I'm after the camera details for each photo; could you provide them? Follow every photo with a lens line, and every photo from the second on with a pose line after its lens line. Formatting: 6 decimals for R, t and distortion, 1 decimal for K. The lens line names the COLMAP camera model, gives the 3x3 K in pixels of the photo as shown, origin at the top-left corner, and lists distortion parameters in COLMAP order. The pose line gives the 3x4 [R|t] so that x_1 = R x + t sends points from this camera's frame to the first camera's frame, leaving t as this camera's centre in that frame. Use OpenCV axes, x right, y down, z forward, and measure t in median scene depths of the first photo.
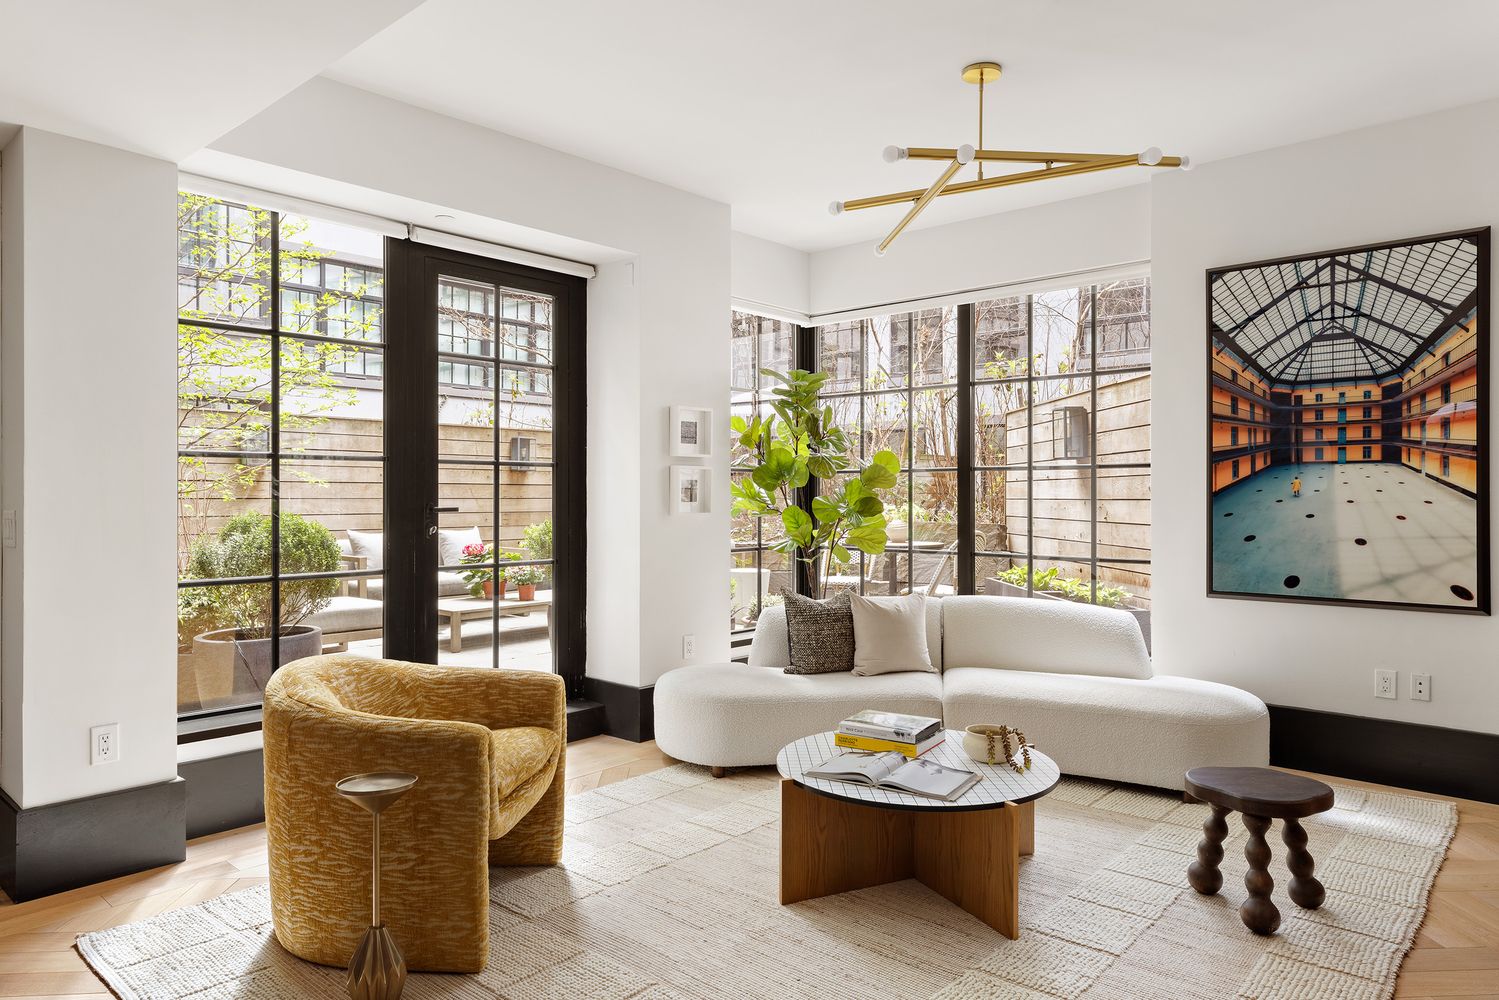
lens RADIAL K [[955.4, 0, 749.0], [0, 955.4, 496.4], [0, 0, 1]] dist [0.010862, -0.000722]
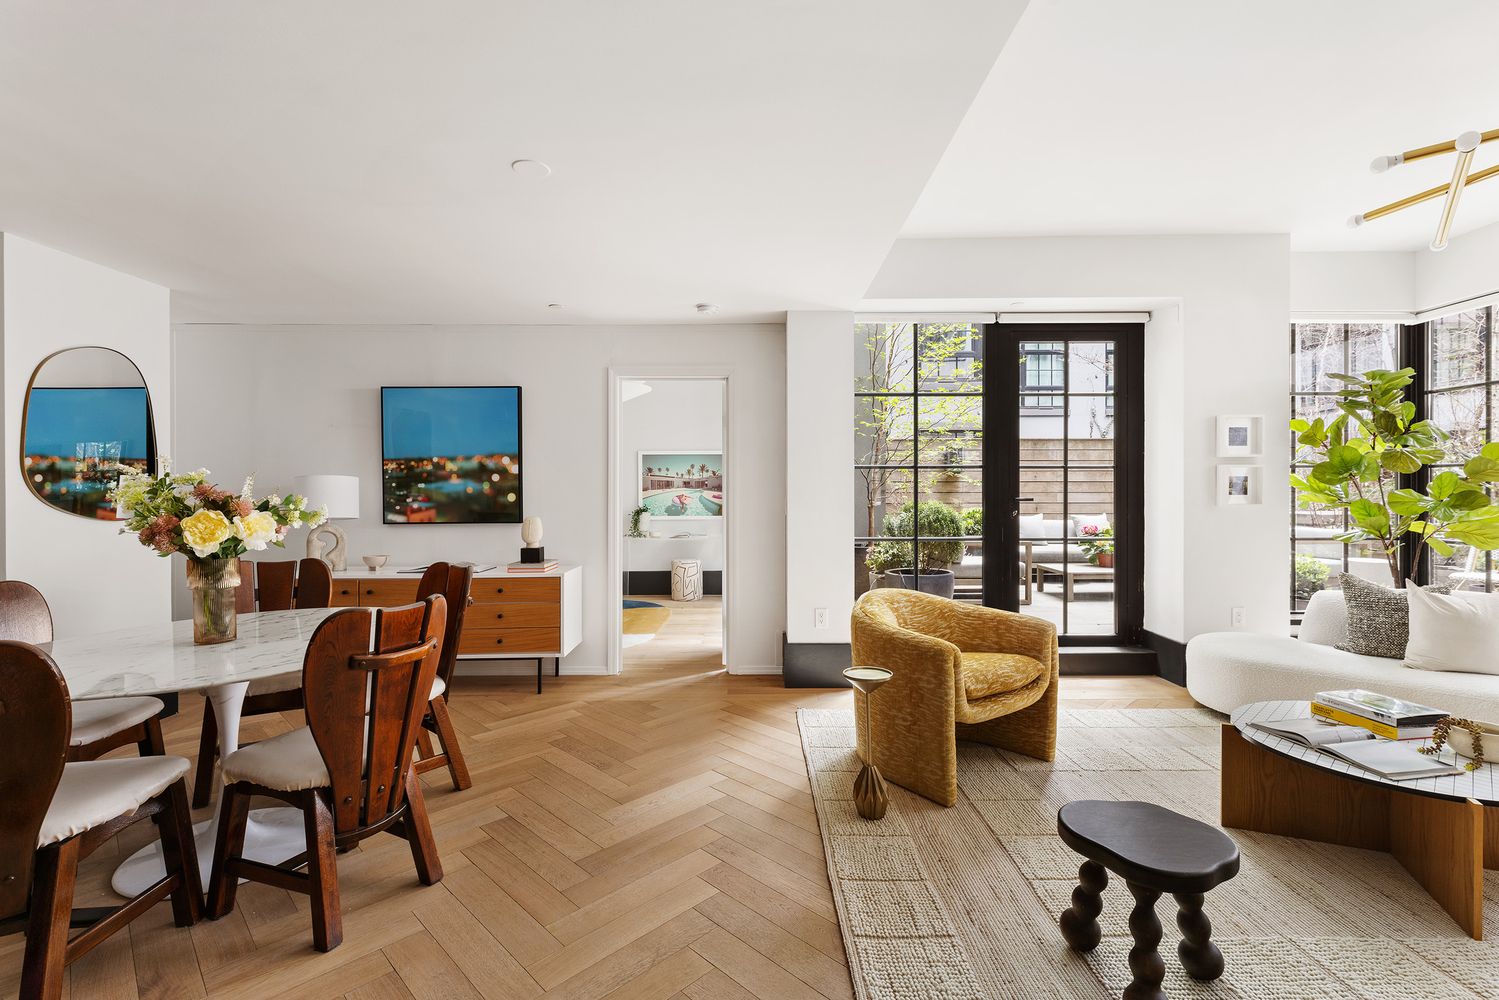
lens RADIAL K [[672.9, 0, 749.4], [0, 672.9, 494.4], [0, 0, 1]] dist [0.005066, -0.000747]
pose [[0.667239, 0.003392, -0.744836, 0.176411], [-0.000216, 0.999990, 0.004360, 0.001420], [0.744844, -0.002748, 0.667234, -0.011269]]
